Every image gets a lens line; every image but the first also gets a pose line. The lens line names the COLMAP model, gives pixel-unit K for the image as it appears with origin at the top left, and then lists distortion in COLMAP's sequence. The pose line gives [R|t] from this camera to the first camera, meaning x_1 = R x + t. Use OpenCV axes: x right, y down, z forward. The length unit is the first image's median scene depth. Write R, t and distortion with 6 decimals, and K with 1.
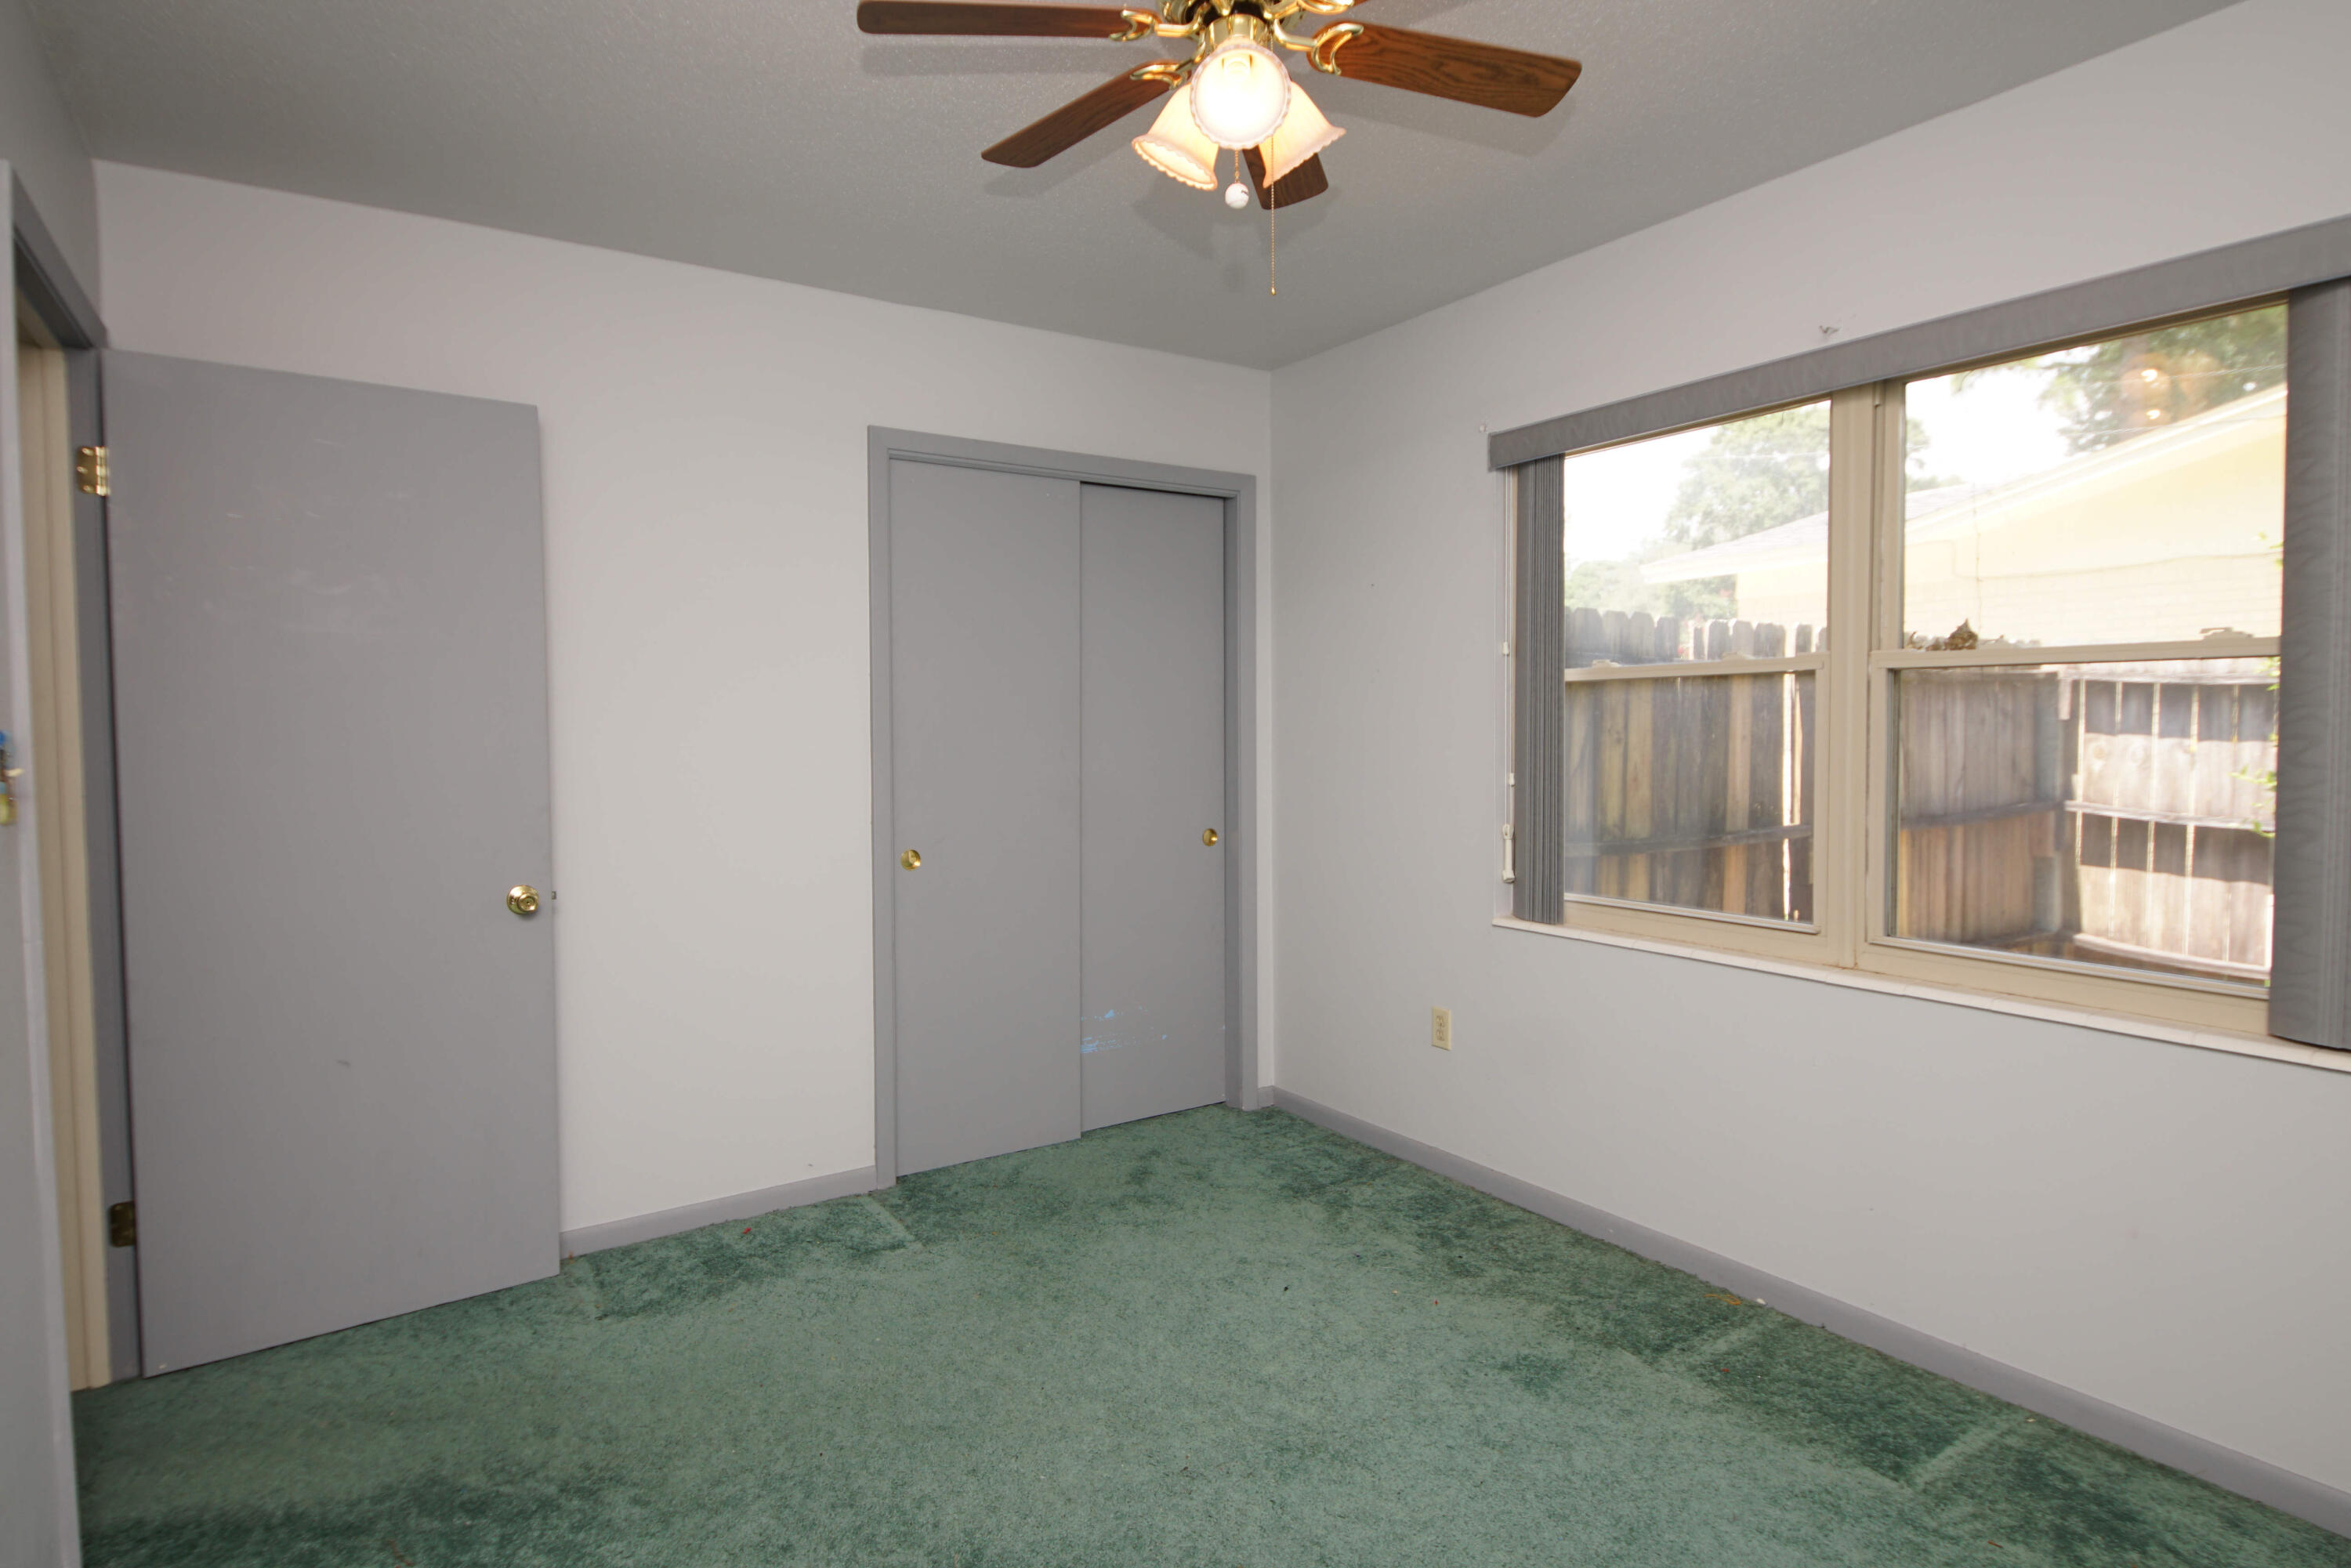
lens RADIAL K [[1250.7, 0, 1175.6], [0, 1250.7, 776.0], [0, 0, 1]] dist [0.036308, -0.030645]
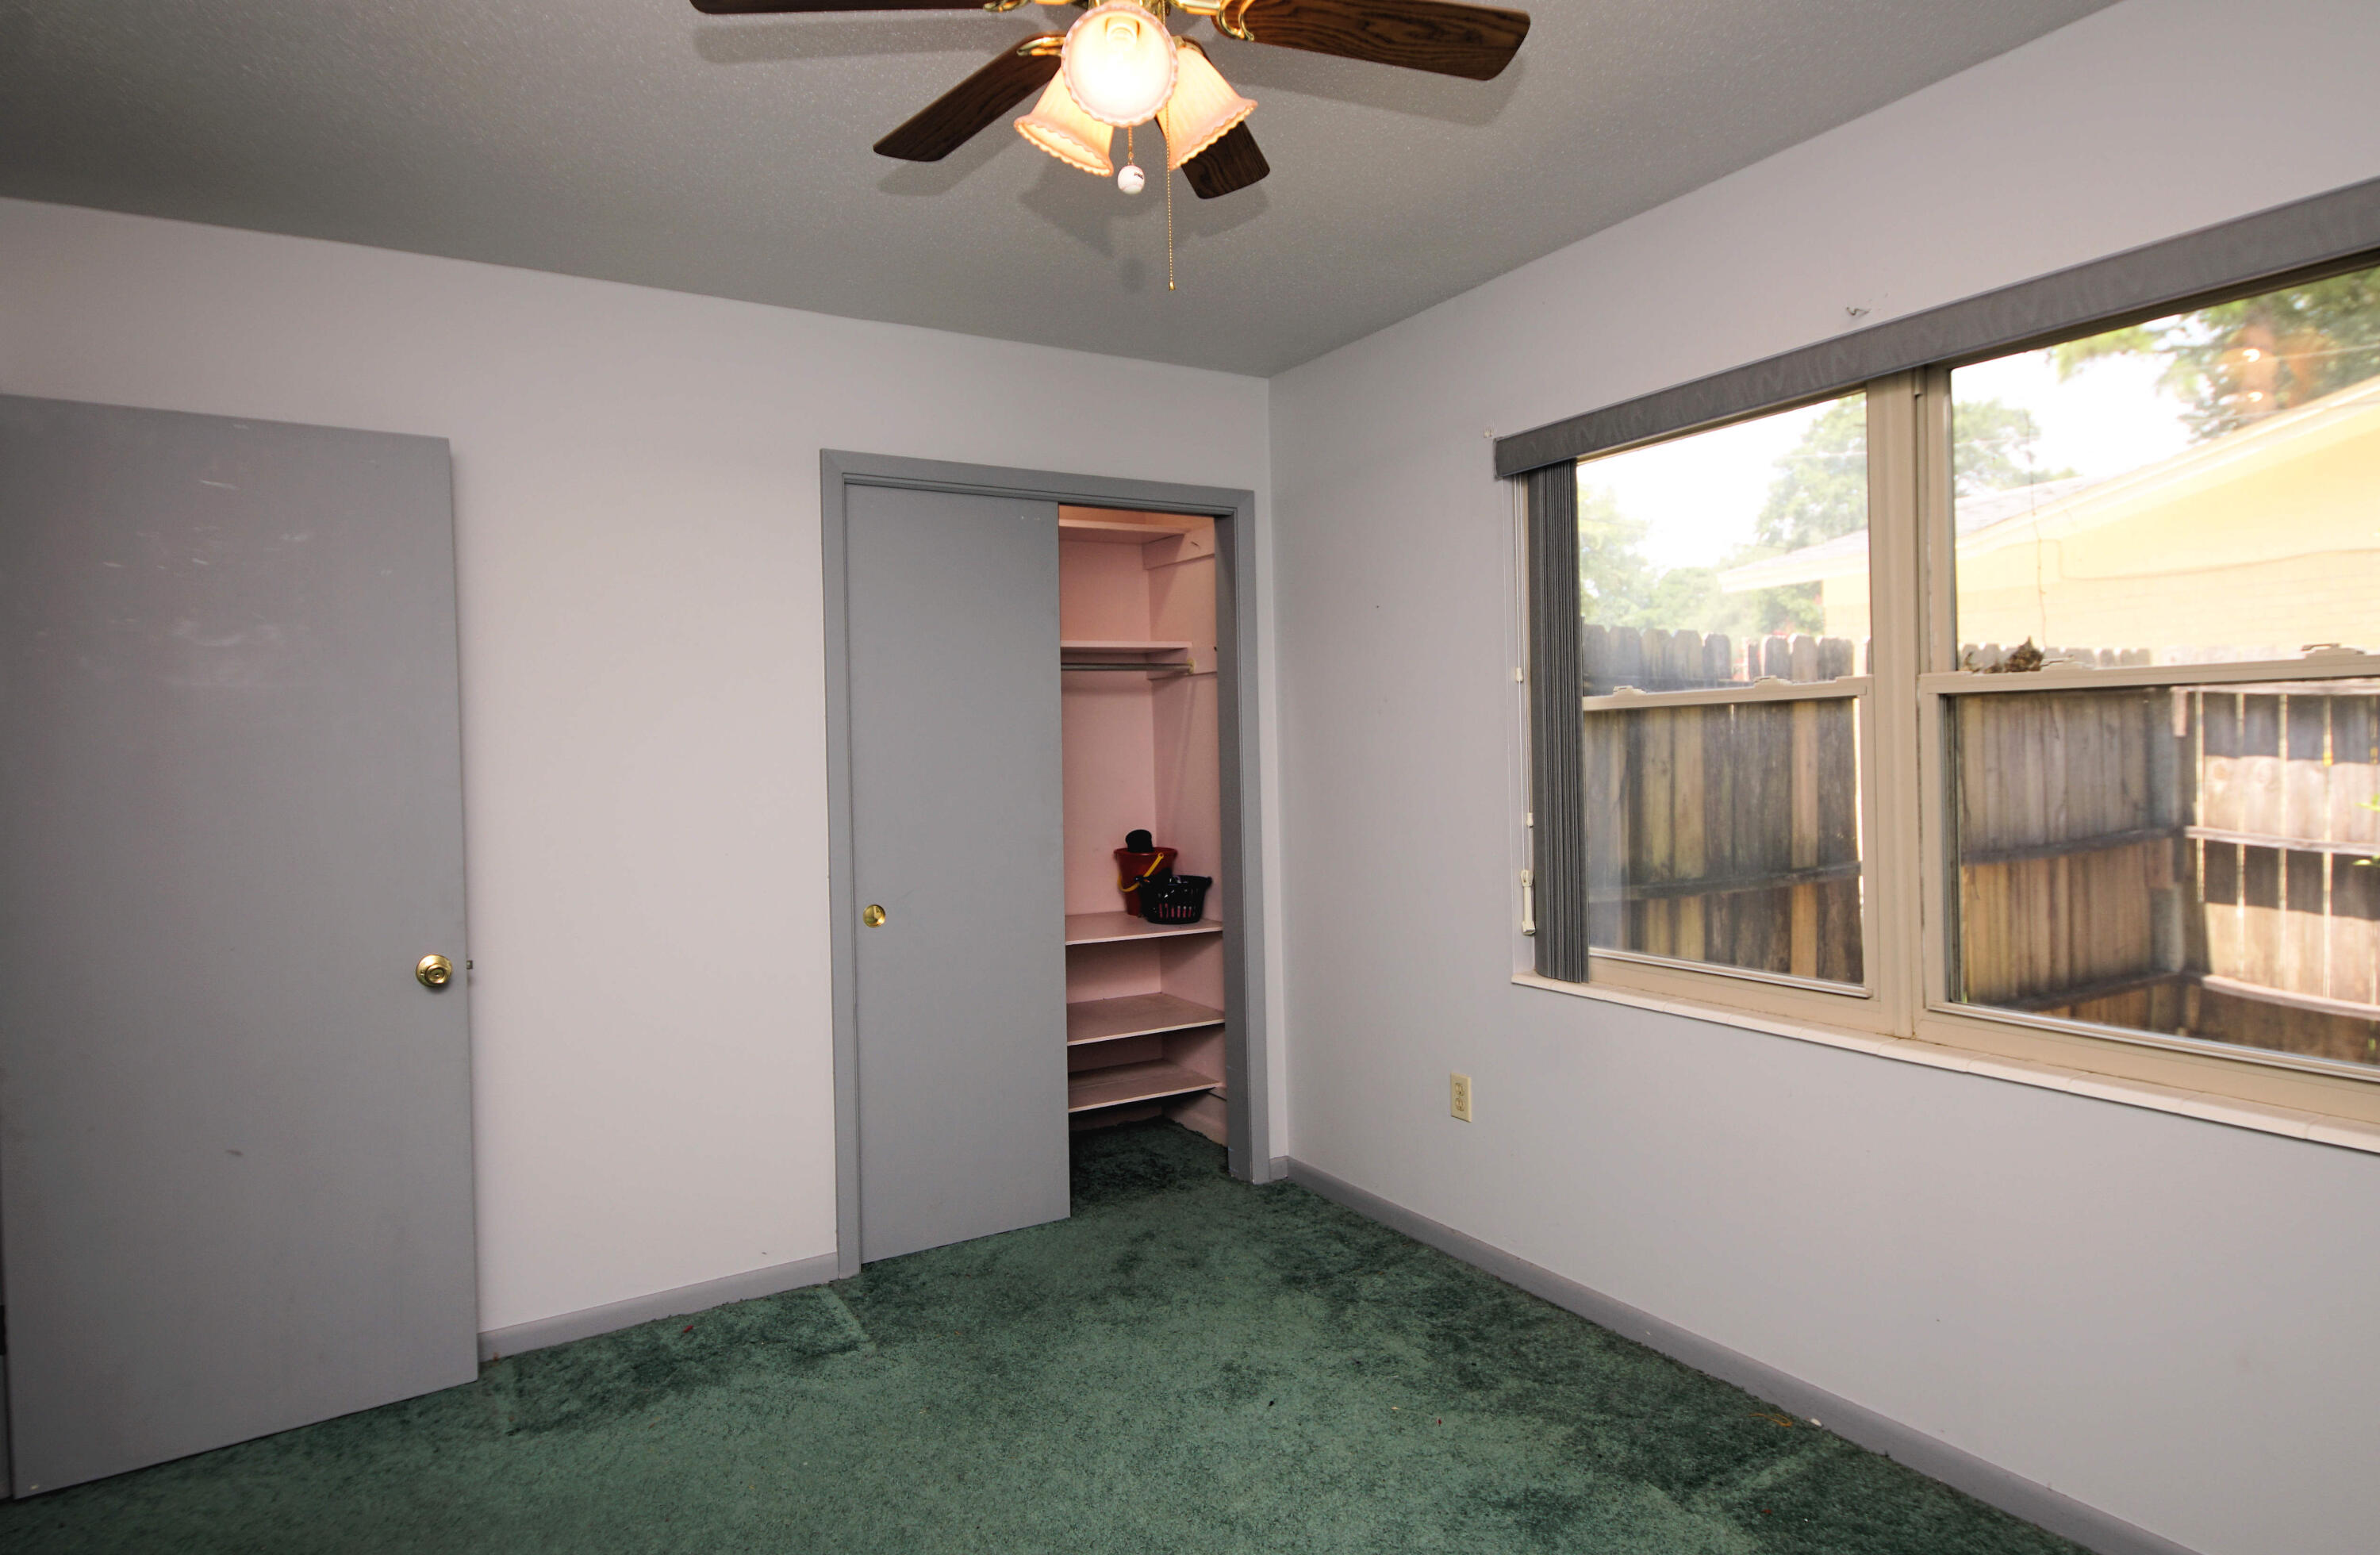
lens RADIAL K [[1302.9, 0, 1180.9], [0, 1302.9, 769.7], [0, 0, 1]] dist [0.037752, -0.032449]
pose [[0.998791, -0.015944, -0.046508, 0.071605], [0.014805, 0.999584, -0.024732, -0.016270], [0.046883, 0.024014, 0.998612, 0.059639]]
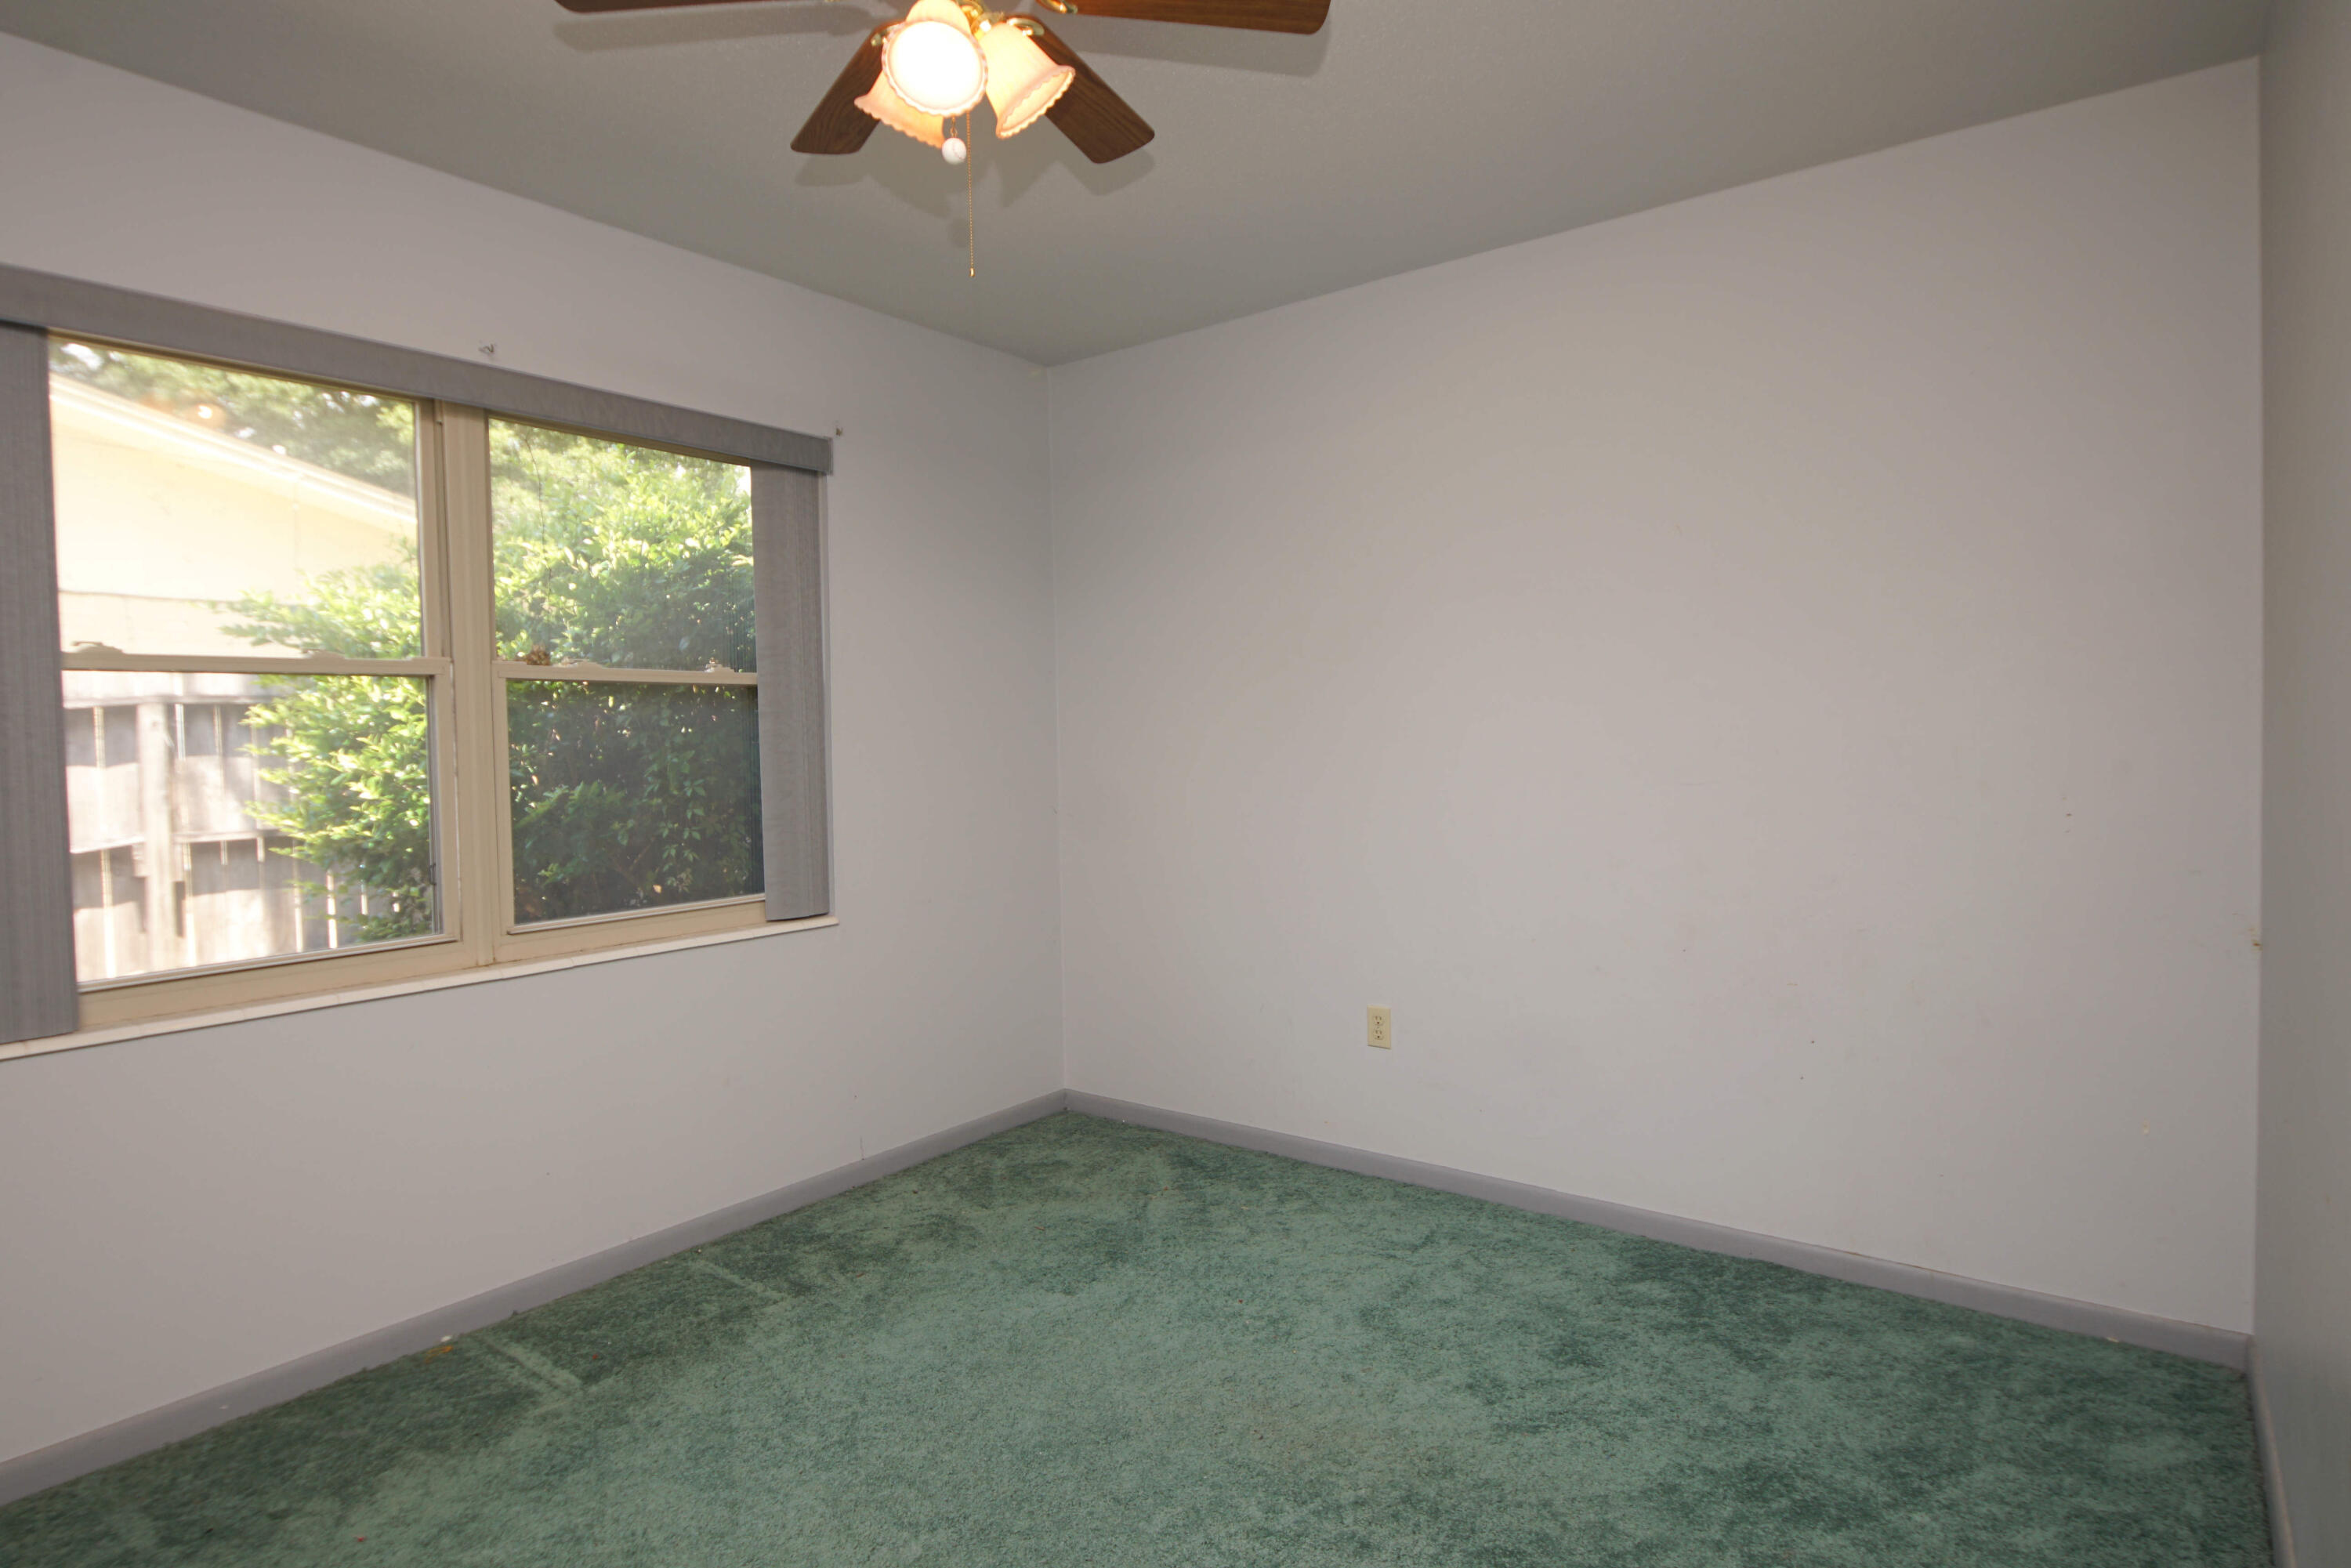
lens RADIAL K [[1250.7, 0, 1175.6], [0, 1250.7, 776.0], [0, 0, 1]] dist [0.036308, -0.030645]
pose [[-0.328323, -0.015190, 0.944443, -0.565934], [0.069589, 0.996764, 0.040223, -0.003994], [-0.941999, 0.078929, -0.326203, 0.715870]]
